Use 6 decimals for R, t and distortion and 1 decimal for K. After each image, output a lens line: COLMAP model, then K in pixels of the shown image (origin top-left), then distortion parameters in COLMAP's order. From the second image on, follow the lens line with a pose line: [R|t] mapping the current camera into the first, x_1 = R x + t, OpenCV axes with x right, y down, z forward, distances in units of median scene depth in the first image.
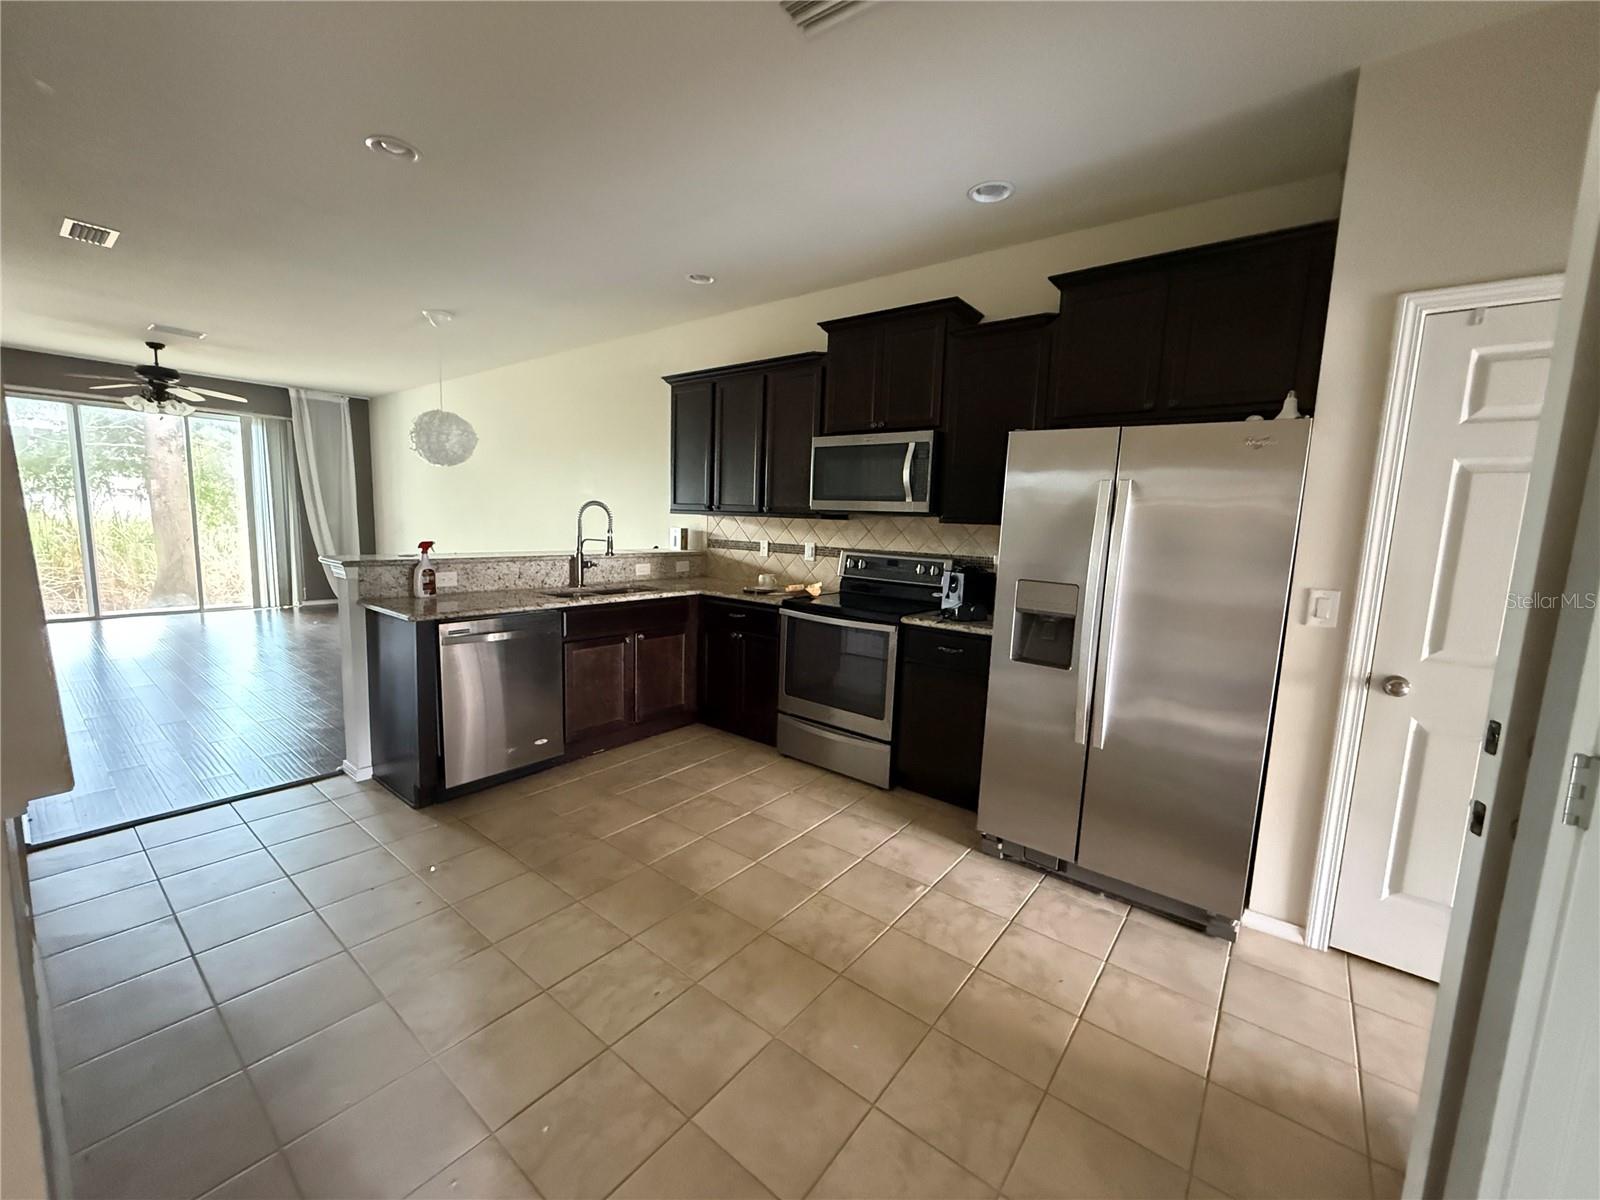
lens RADIAL K [[640.6, 0, 794.1], [0, 640.6, 599.5], [0, 0, 1]] dist [-0.001028, 0.001106]
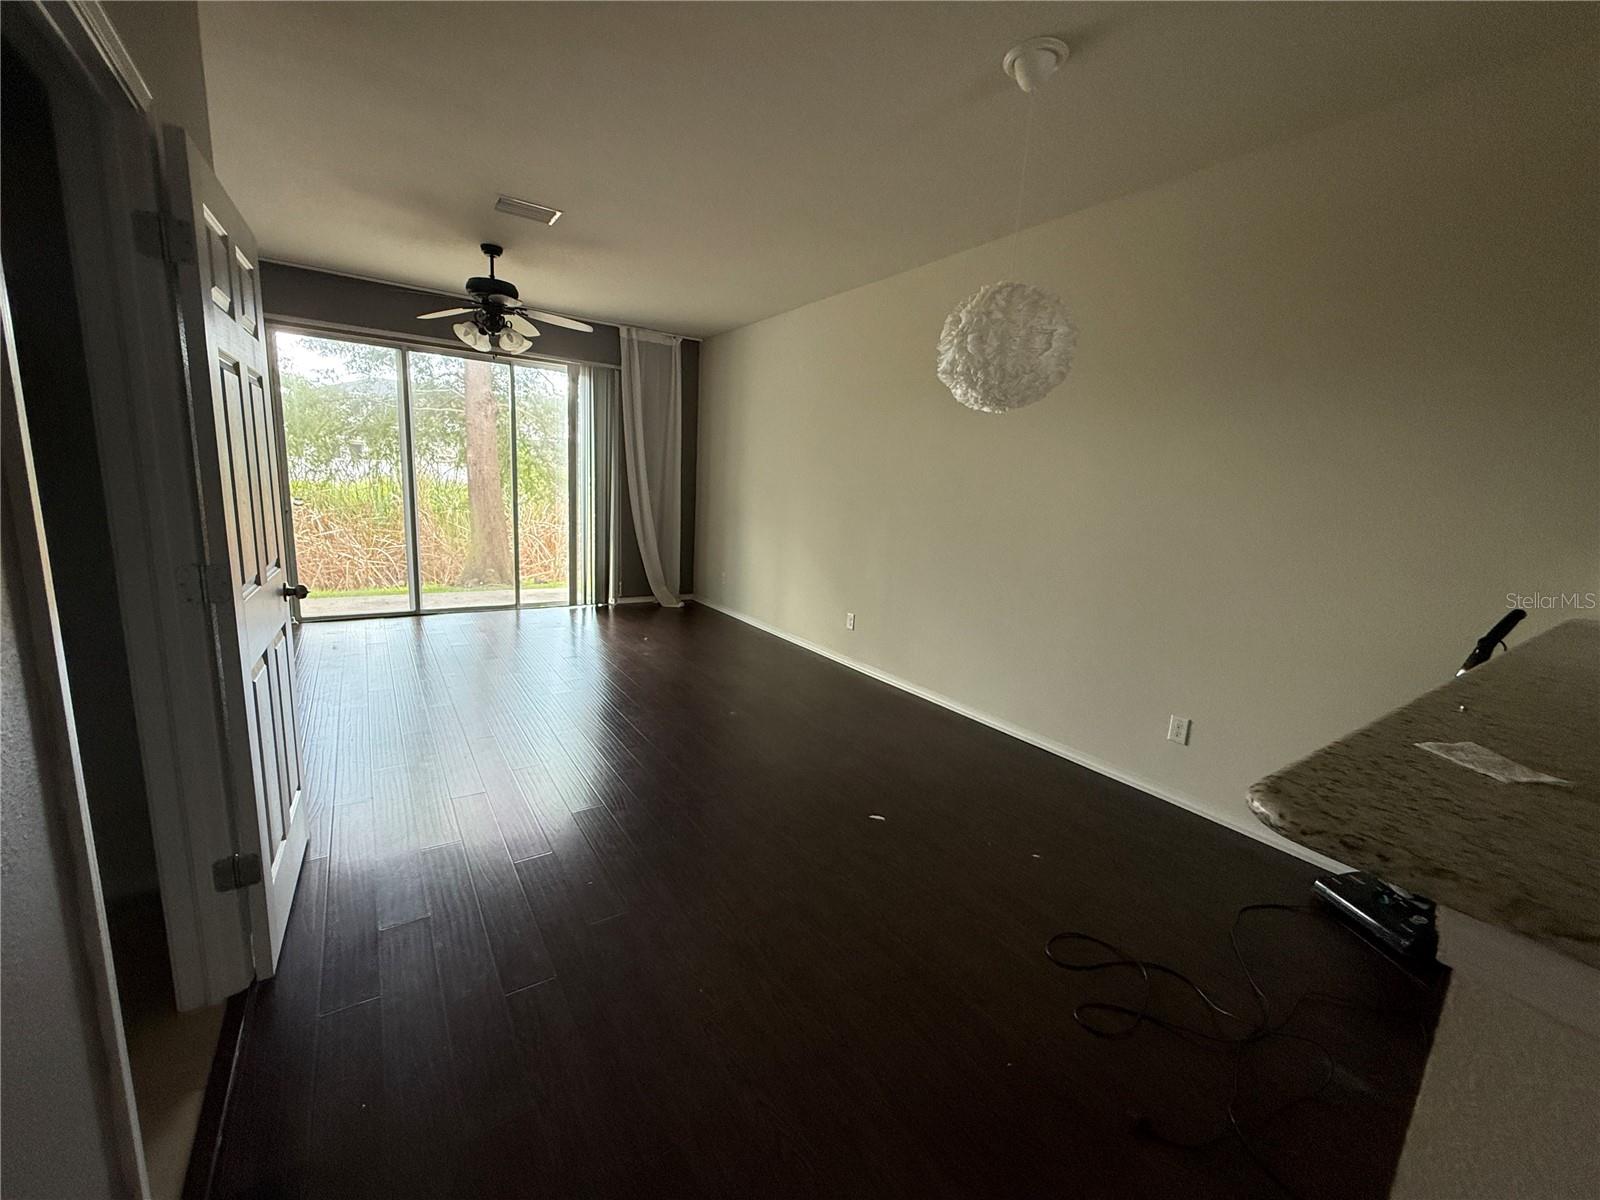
lens RADIAL K [[640.6, 0, 796.5], [0, 640.6, 598.8], [0, 0, 1]] dist [-0.001028, 0.001106]
pose [[0.953657, 0.071396, -0.292301, -0.765771], [-0.059251, 0.996980, 0.050204, -0.121089], [0.295003, -0.030558, 0.955008, 0.714829]]
